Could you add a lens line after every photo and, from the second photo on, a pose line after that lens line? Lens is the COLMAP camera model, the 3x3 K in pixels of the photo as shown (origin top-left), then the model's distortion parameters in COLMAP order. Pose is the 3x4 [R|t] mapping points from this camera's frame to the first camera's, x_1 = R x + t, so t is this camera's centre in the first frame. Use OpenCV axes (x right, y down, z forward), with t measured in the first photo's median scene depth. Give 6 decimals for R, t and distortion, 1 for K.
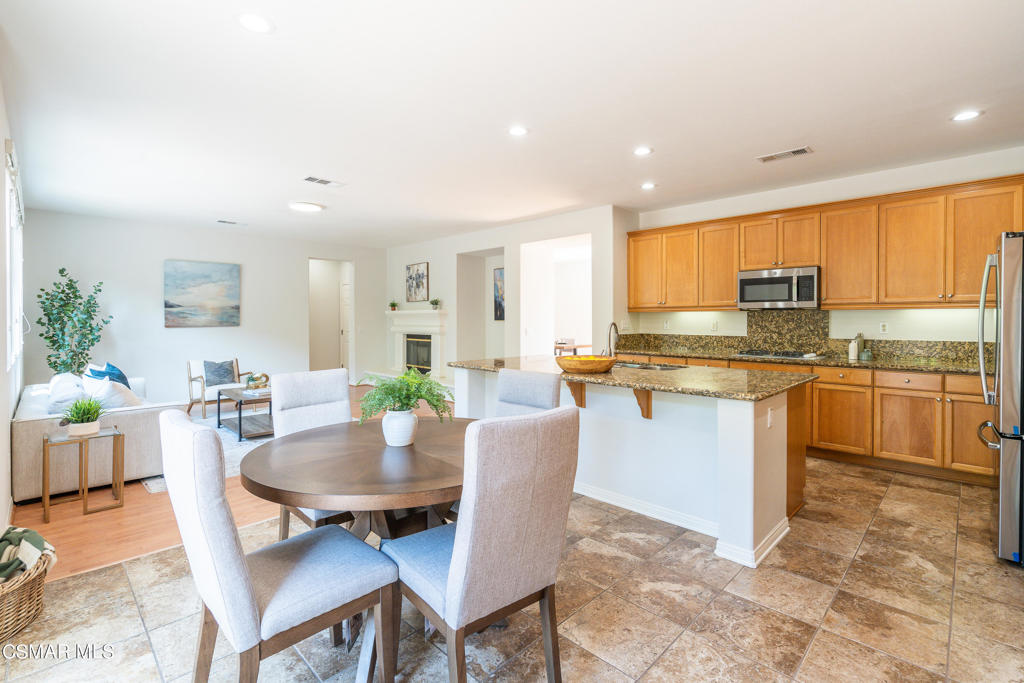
lens RADIAL K [[465.9, 0, 503.3], [0, 465.9, 317.9], [0, 0, 1]] dist [-0.009498, 0.001433]
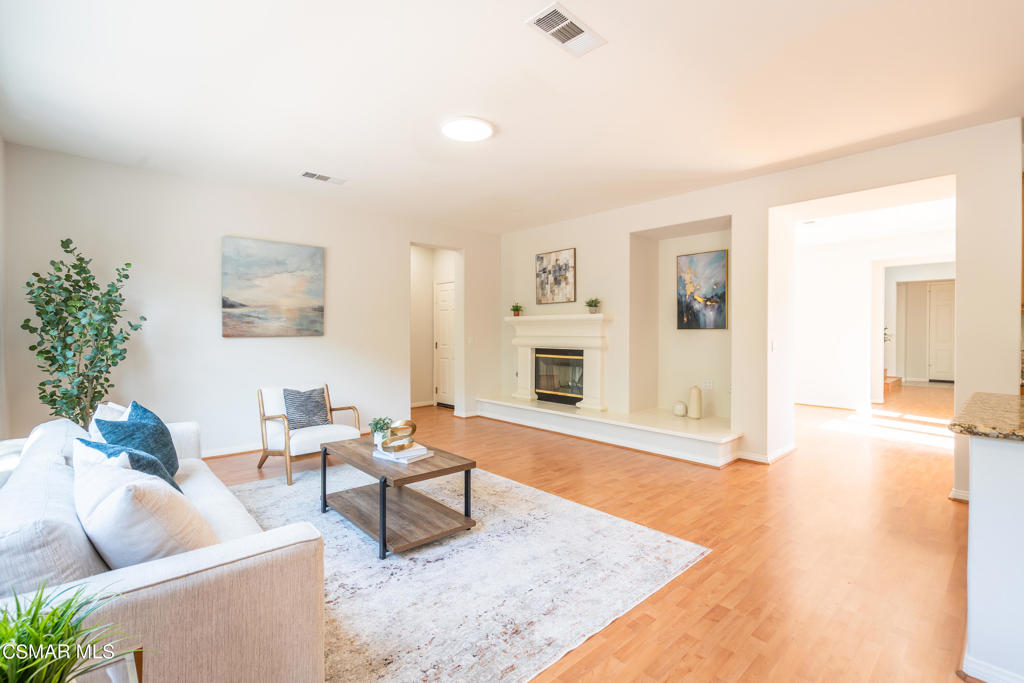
lens RADIAL K [[465.9, 0, 507.0], [0, 465.9, 333.9], [0, 0, 1]] dist [-0.009498, 0.001433]
pose [[0.998858, 0.003830, -0.047620, -0.282832], [-0.003574, 0.999979, 0.005476, 0.010605], [0.047640, -0.005300, 0.998851, 0.343945]]
